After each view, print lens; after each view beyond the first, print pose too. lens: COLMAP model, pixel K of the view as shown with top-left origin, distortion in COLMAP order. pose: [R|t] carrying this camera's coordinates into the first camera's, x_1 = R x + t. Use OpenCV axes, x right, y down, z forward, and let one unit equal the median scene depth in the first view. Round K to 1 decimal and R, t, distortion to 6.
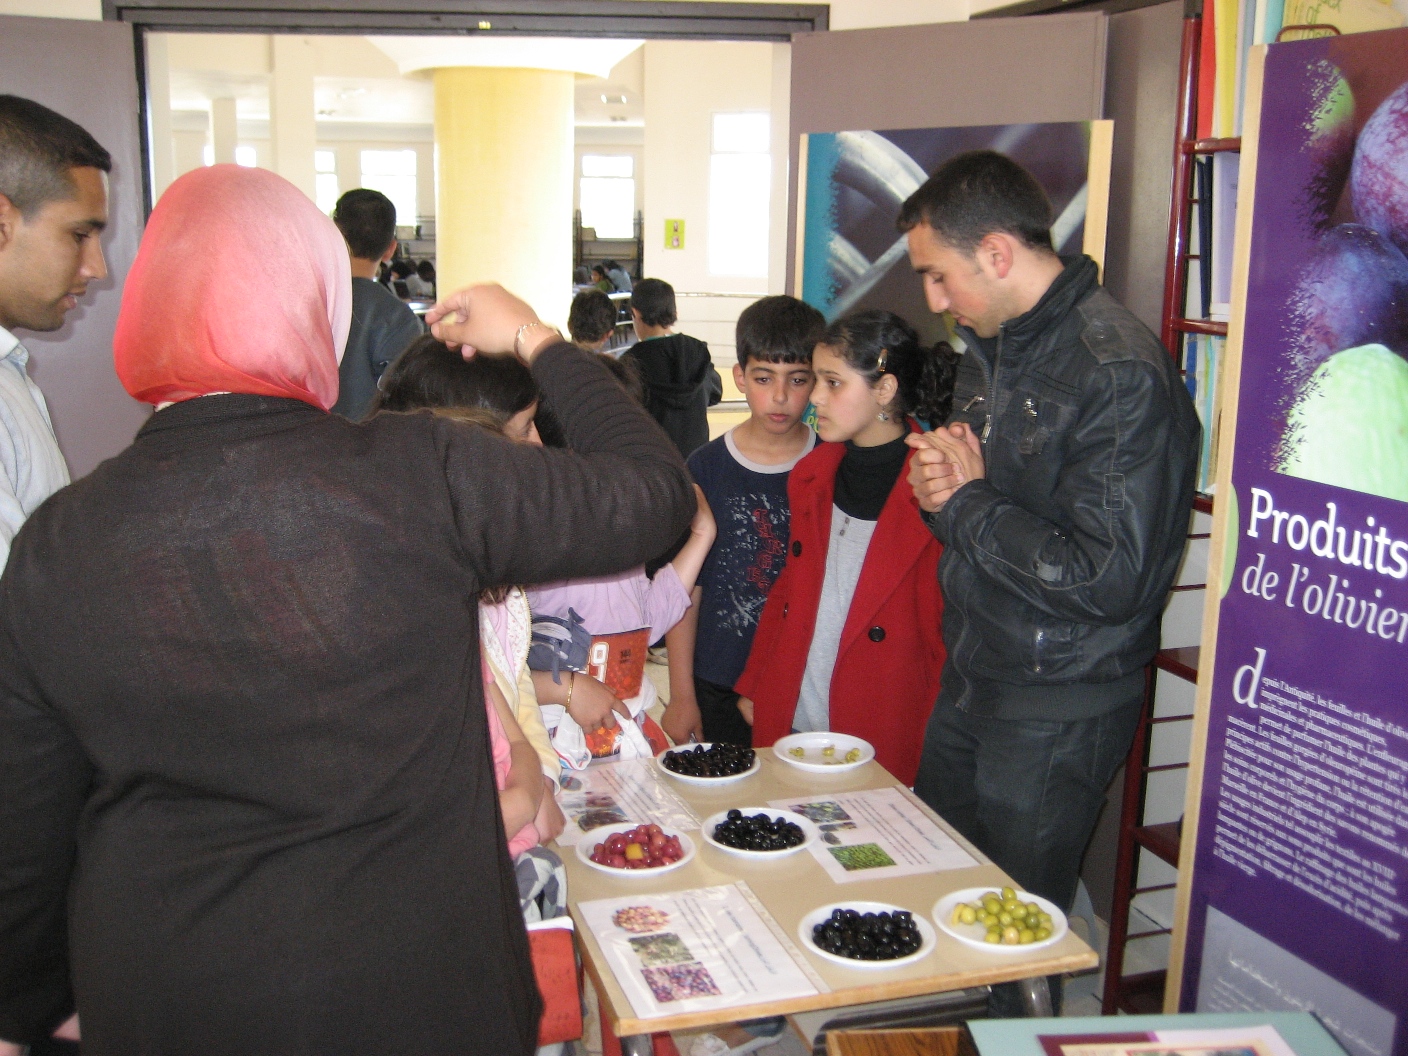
lens RADIAL K [[1512.3, 0, 675.4], [0, 1512.3, 553.3], [0, 0, 1]] dist [-0.188089, 0.279350]
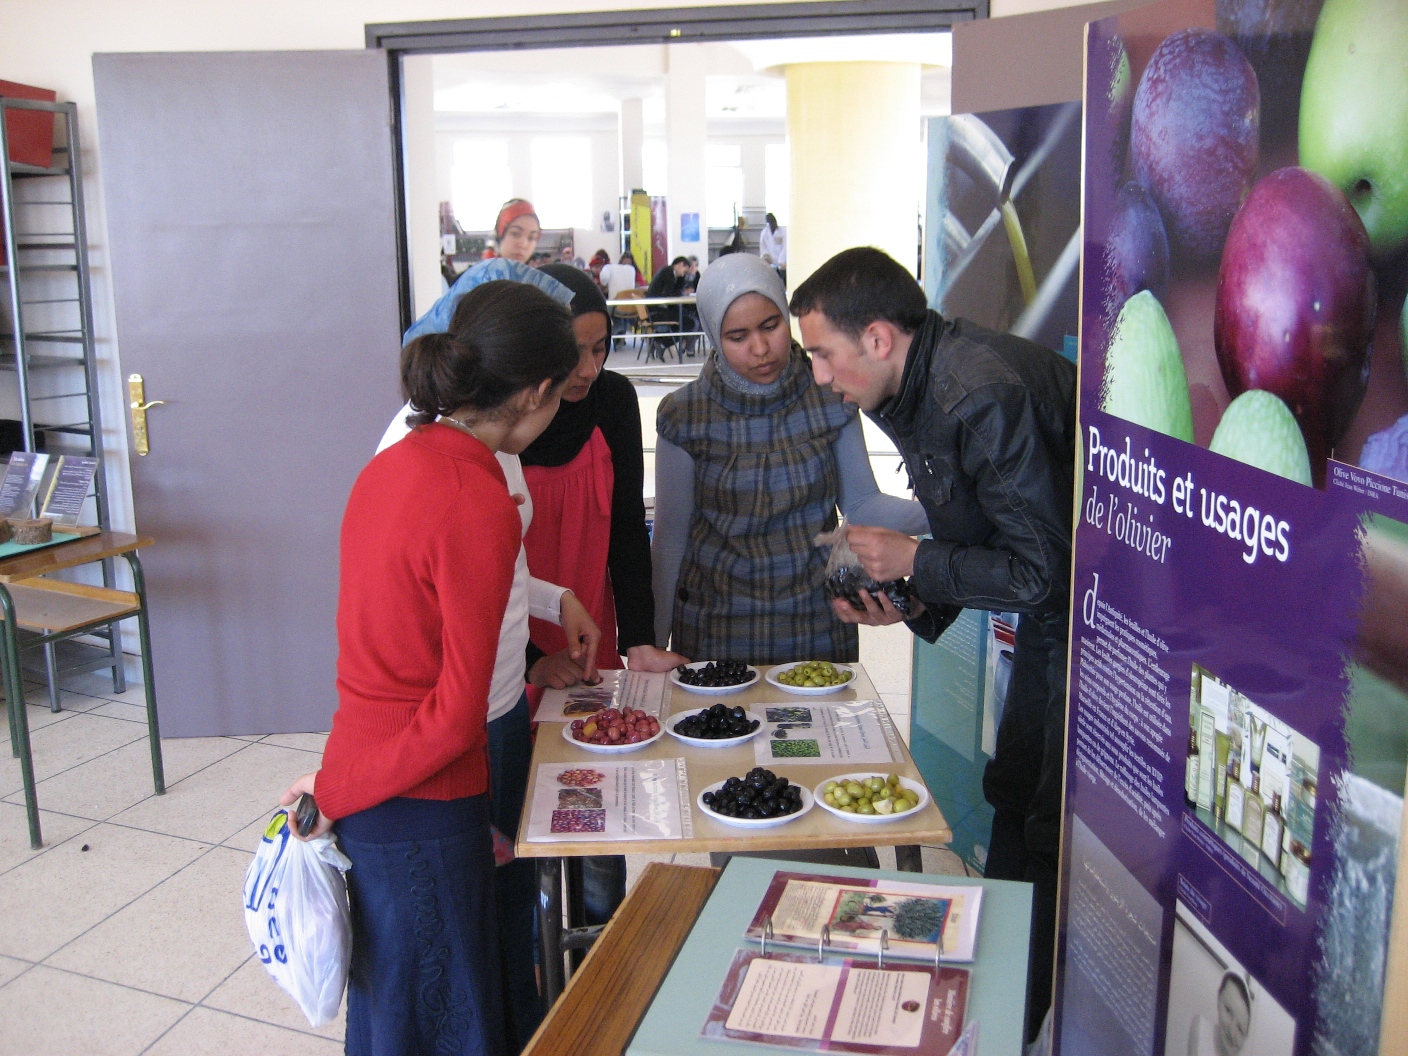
lens RADIAL K [[1501.8, 0, 645.6], [0, 1501.8, 560.2], [0, 0, 1]] dist [-0.153995, 0.201345]
pose [[0.950206, 0.040755, -0.308947, 0.427817], [-0.037336, 0.999159, 0.016972, 0.049653], [0.309379, -0.004592, 0.950928, -0.150670]]
